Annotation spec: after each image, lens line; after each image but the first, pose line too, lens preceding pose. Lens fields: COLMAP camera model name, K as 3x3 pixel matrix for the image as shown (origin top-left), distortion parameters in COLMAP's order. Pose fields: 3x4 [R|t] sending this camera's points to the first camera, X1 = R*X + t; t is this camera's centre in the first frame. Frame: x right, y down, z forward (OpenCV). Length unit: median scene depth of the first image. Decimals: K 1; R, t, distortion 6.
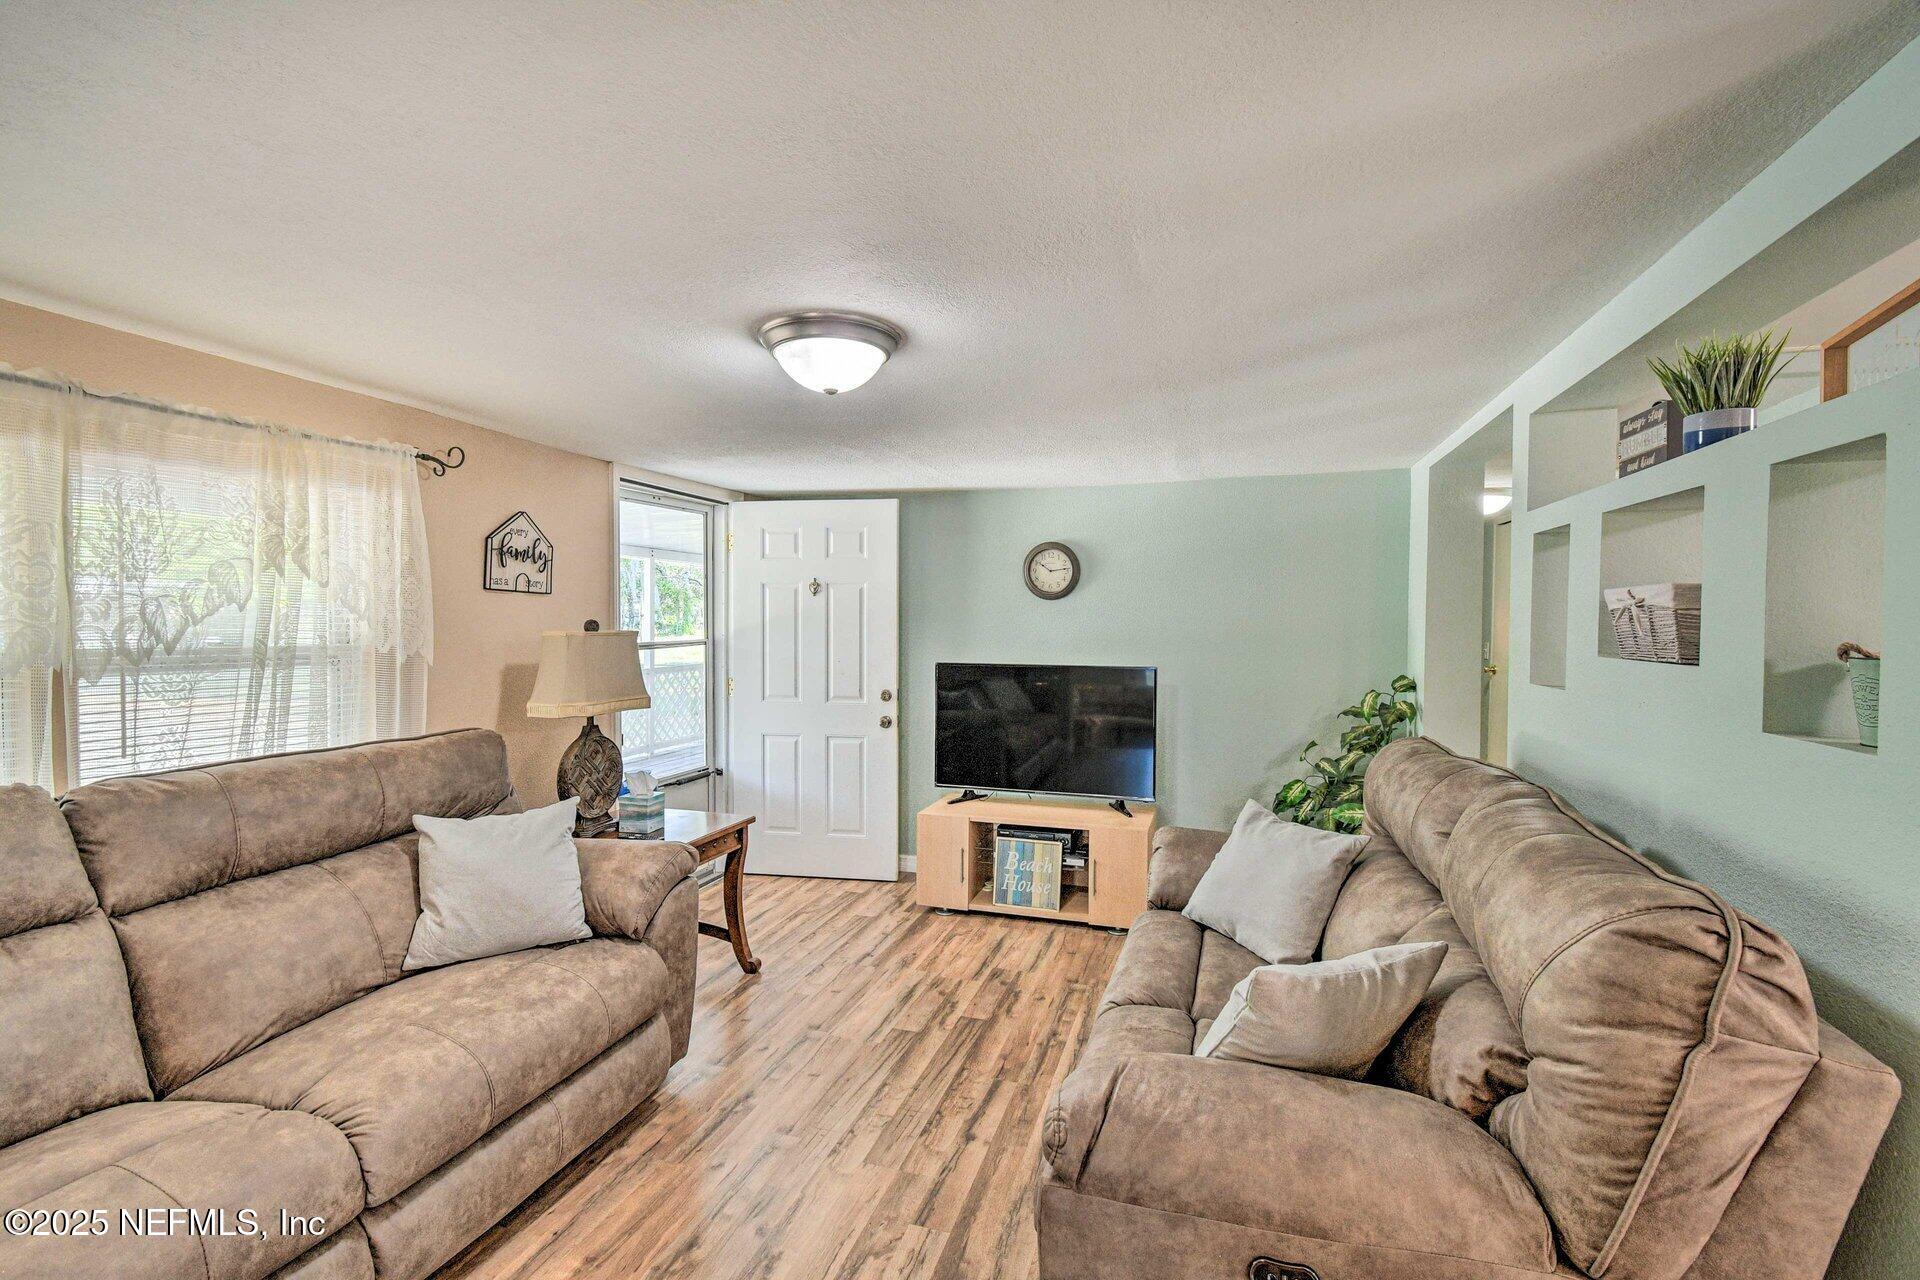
lens RADIAL K [[840.9, 0, 964.5], [0, 840.9, 650.1], [0, 0, 1]] dist [0.000397, 0.000013]
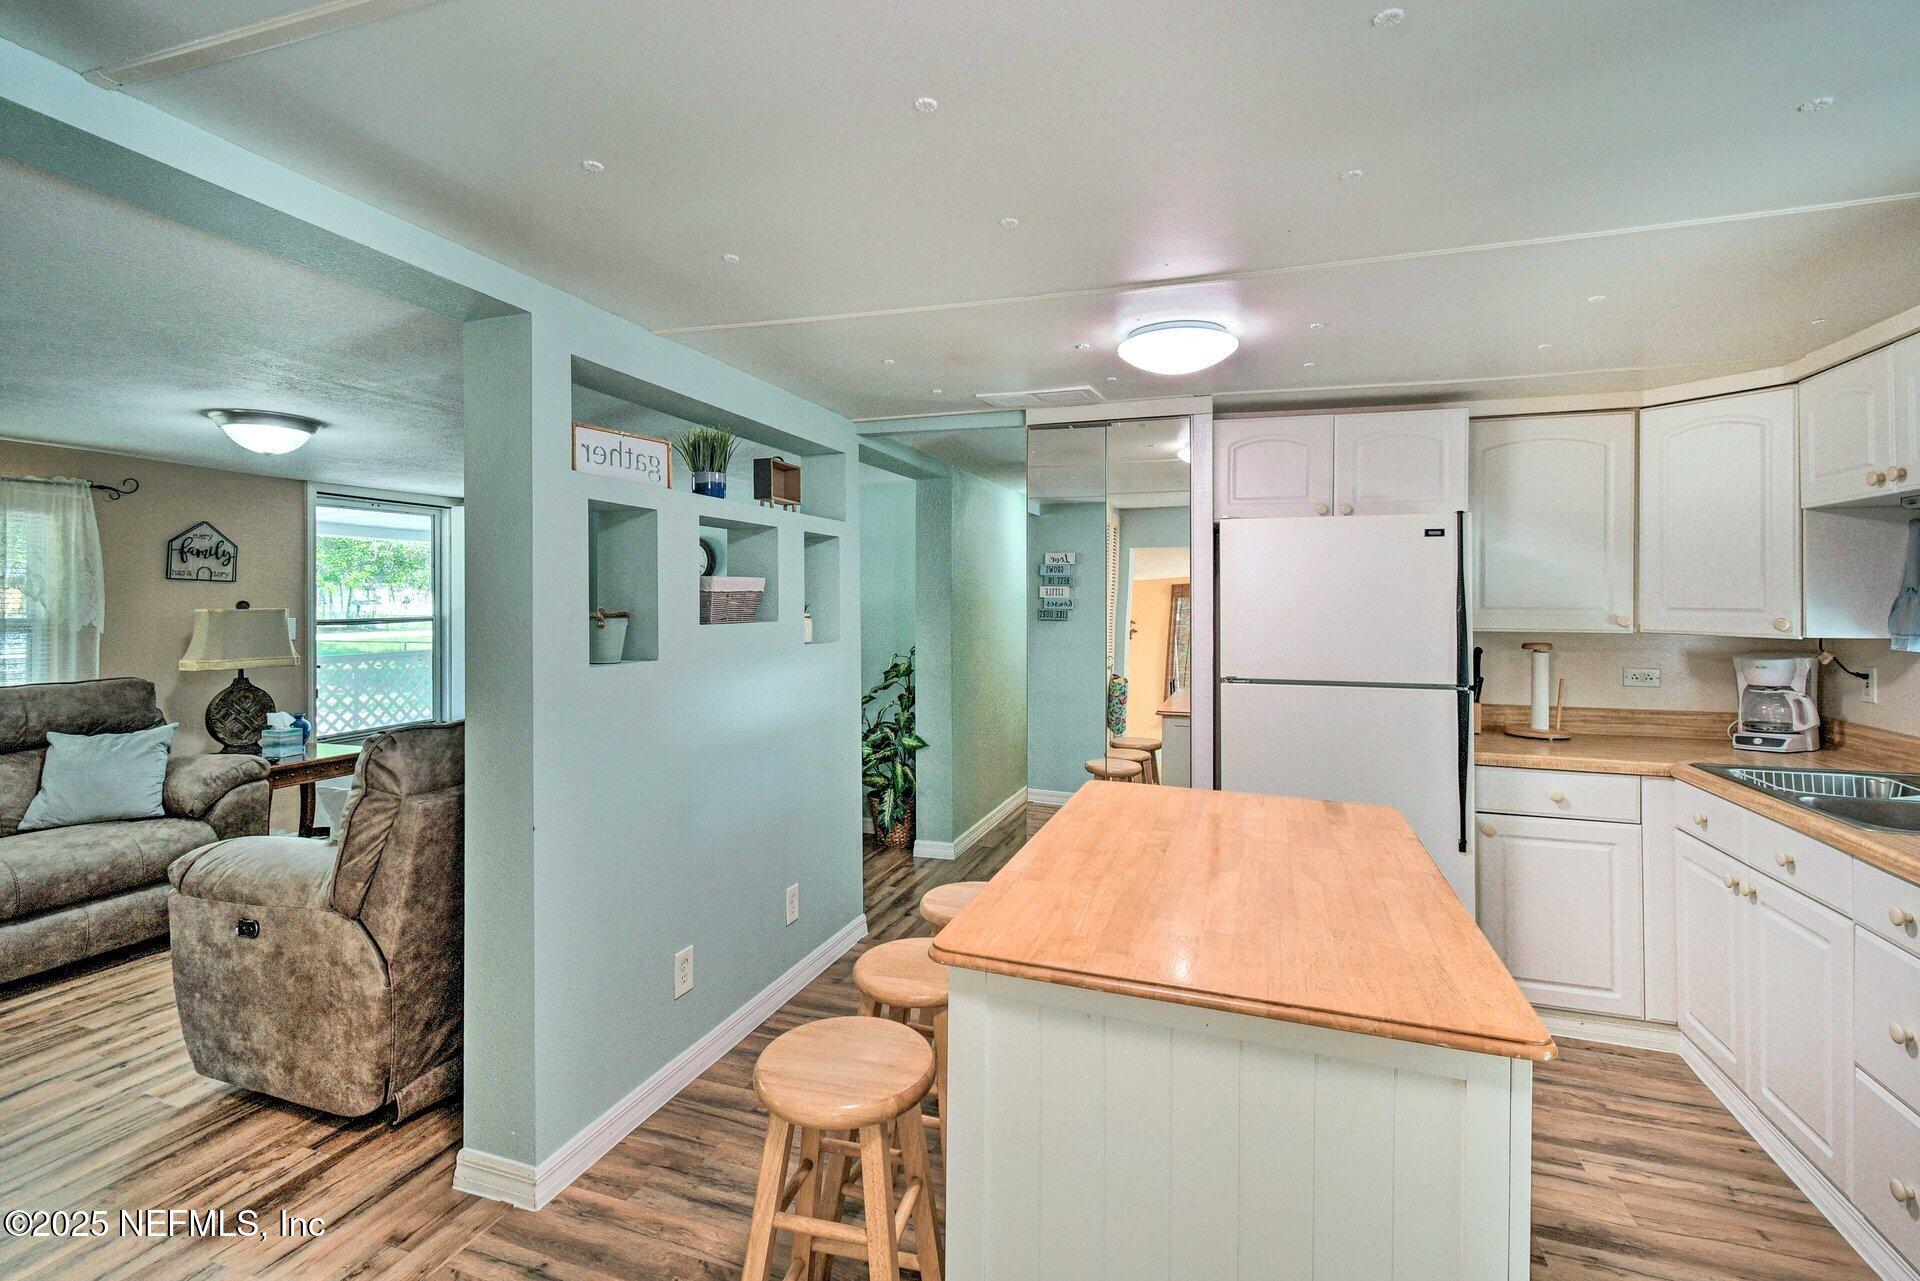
lens RADIAL K [[857.4, 0, 957.1], [0, 857.4, 606.5], [0, 0, 1]] dist [-0.000415, -0.000181]
pose [[0.999534, -0.001985, -0.030463, 0.912609], [0.001033, 0.999511, -0.031266, 0.021915], [0.030510, 0.031220, 0.999047, -0.430668]]
